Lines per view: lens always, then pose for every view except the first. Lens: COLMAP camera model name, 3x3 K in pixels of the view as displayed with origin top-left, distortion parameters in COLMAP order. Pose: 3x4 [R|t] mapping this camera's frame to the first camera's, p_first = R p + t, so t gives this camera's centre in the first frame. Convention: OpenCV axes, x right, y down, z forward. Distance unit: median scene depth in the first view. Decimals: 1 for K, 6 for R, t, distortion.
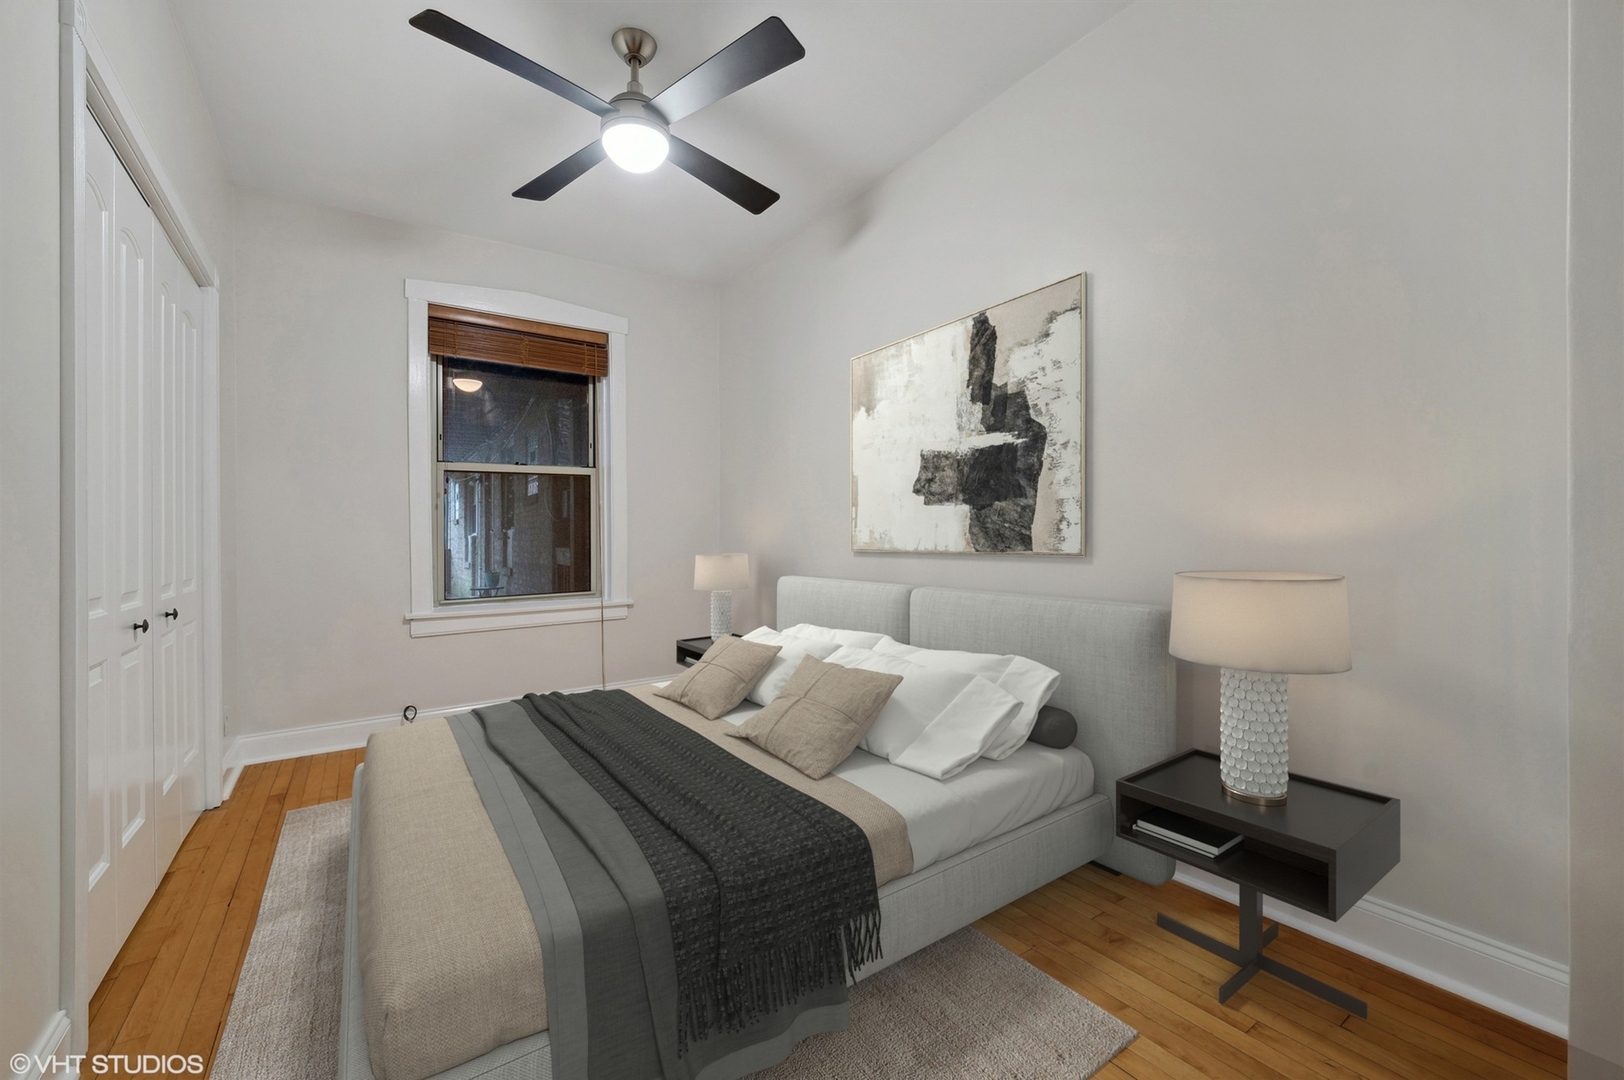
lens RADIAL K [[653.9, 0, 819.9], [0, 653.9, 542.5], [0, 0, 1]] dist [-0.000161, 0.000063]
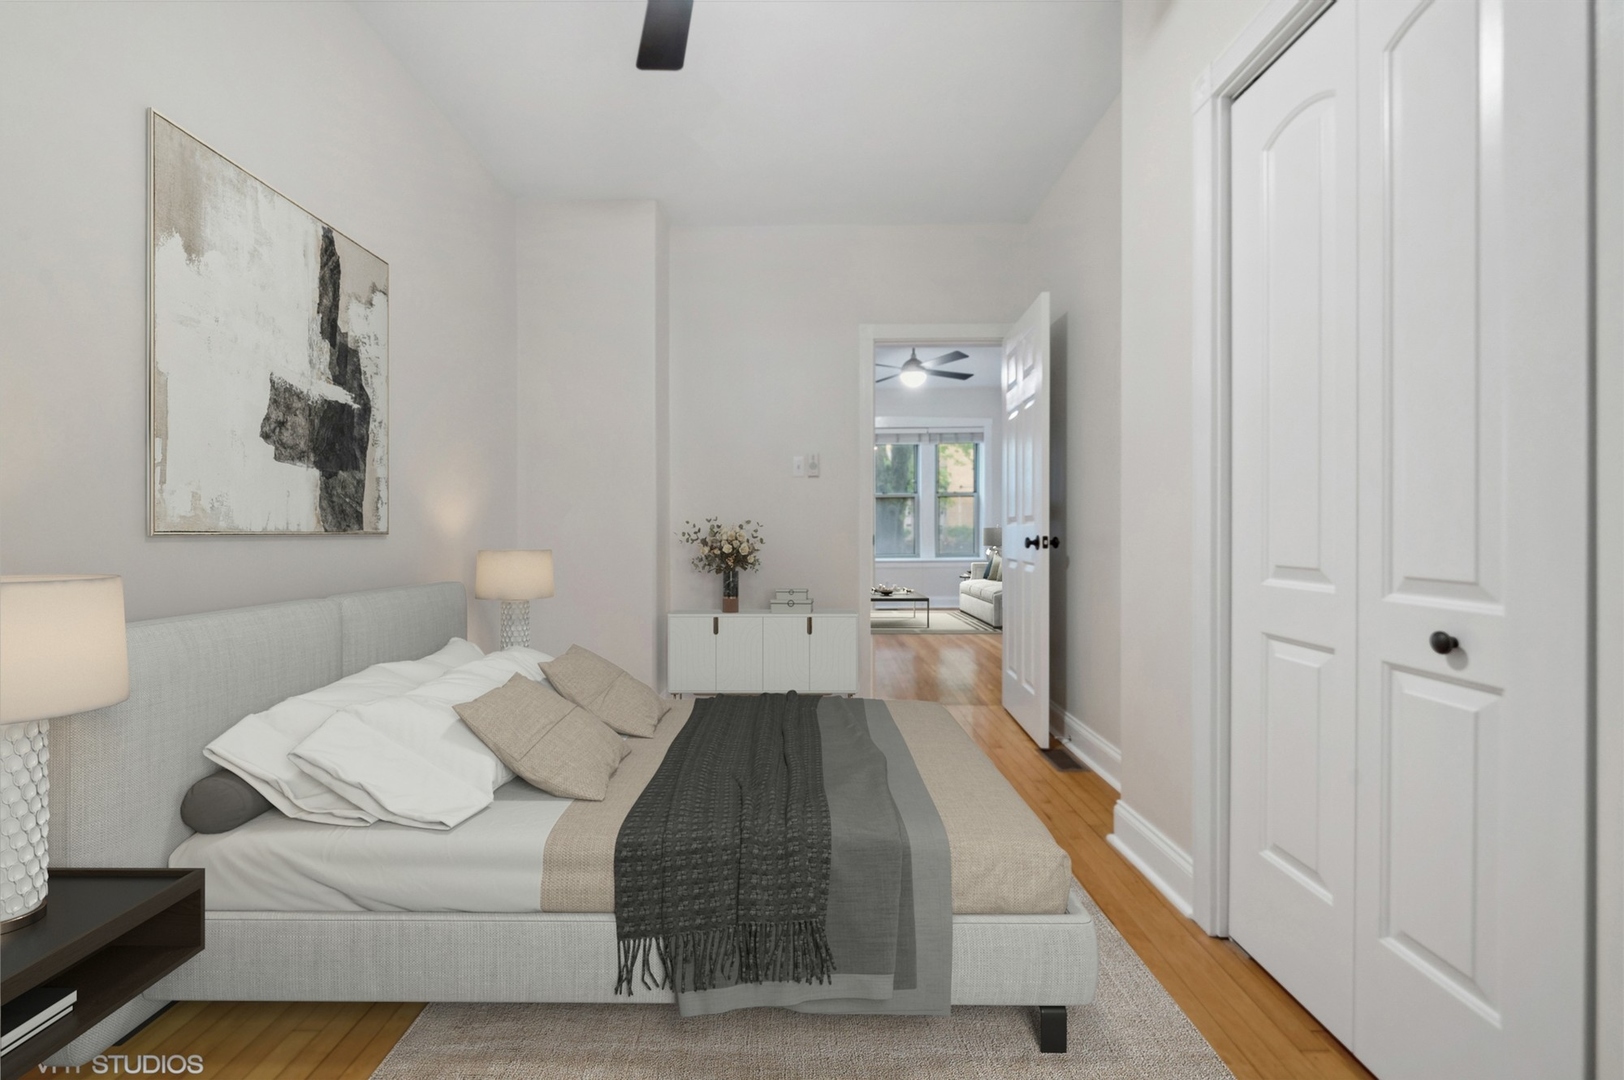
lens RADIAL K [[653.9, 0, 820.5], [0, 653.9, 531.2], [0, 0, 1]] dist [-0.000161, 0.000063]
pose [[-0.807114, -0.004105, 0.590381, -0.697724], [-0.002826, 0.999991, 0.003090, 0.009372], [-0.590389, 0.000826, -0.807119, 1.290320]]
